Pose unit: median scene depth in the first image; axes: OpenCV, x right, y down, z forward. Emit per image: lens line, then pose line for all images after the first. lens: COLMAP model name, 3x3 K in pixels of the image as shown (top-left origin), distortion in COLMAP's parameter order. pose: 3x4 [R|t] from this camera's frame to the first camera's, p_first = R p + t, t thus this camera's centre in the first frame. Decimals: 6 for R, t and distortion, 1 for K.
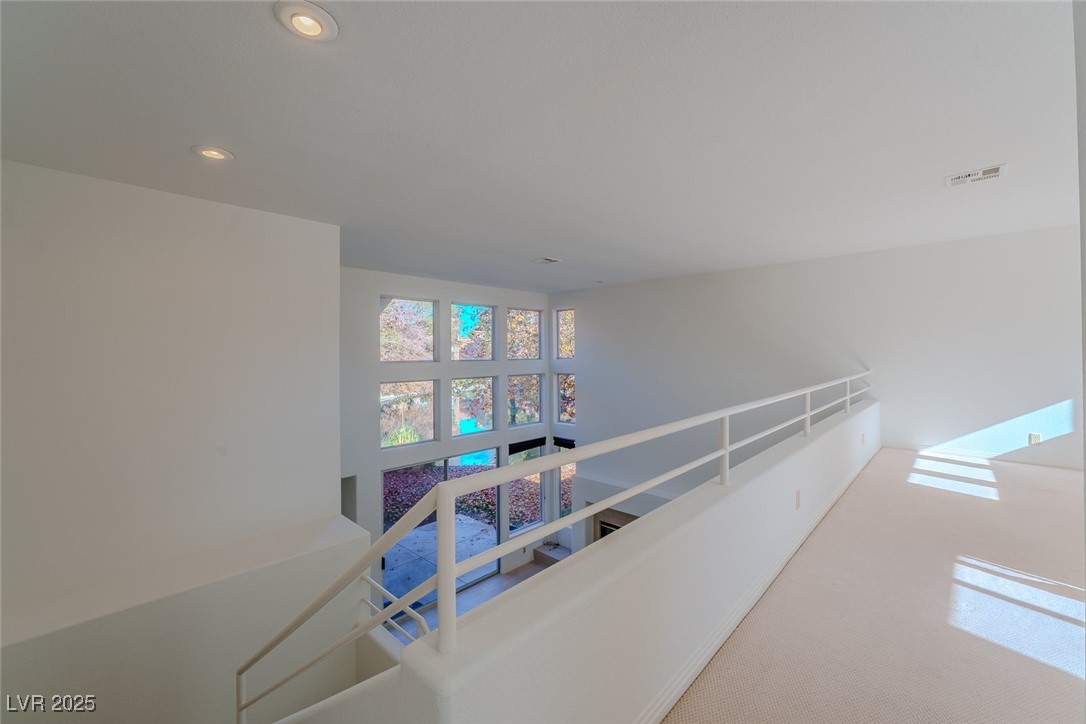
lens RADIAL K [[440.5, 0, 550.6], [0, 440.5, 354.2], [0, 0, 1]] dist [0.002921, 0.000015]
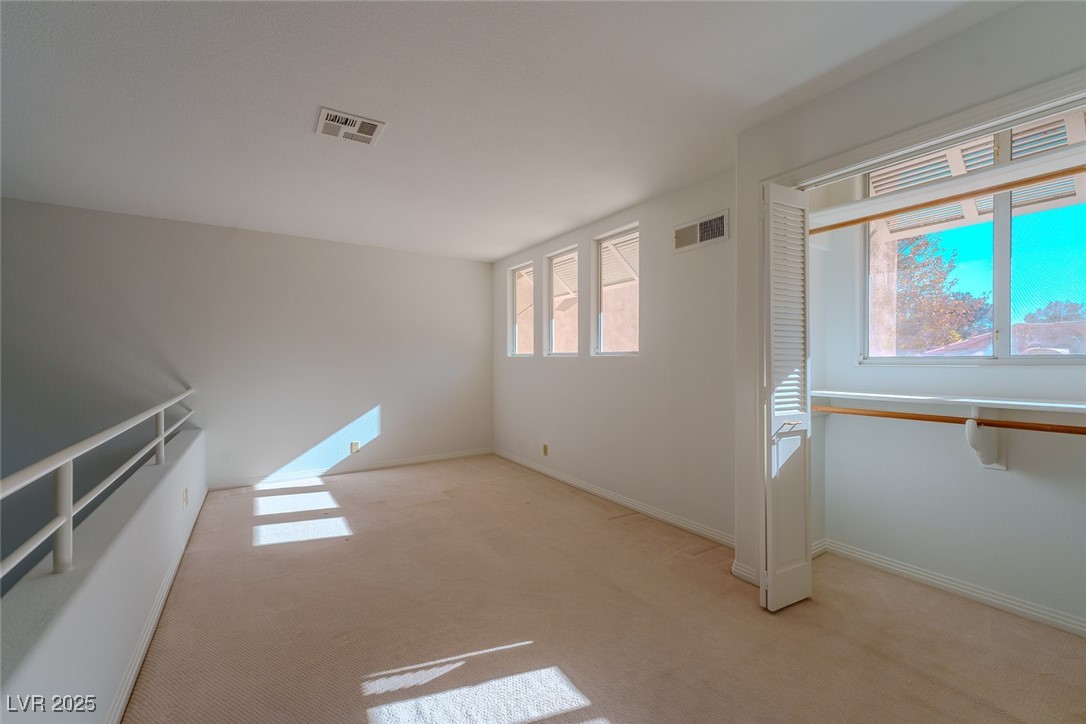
lens RADIAL K [[440.5, 0, 537.1], [0, 440.5, 362.3], [0, 0, 1]] dist [0.002921, 0.000015]
pose [[0.253210, 0.001663, 0.967410, 0.204382], [0.005949, 0.999977, -0.003276, -0.001102], [-0.967393, 0.006584, 0.253195, 0.325477]]
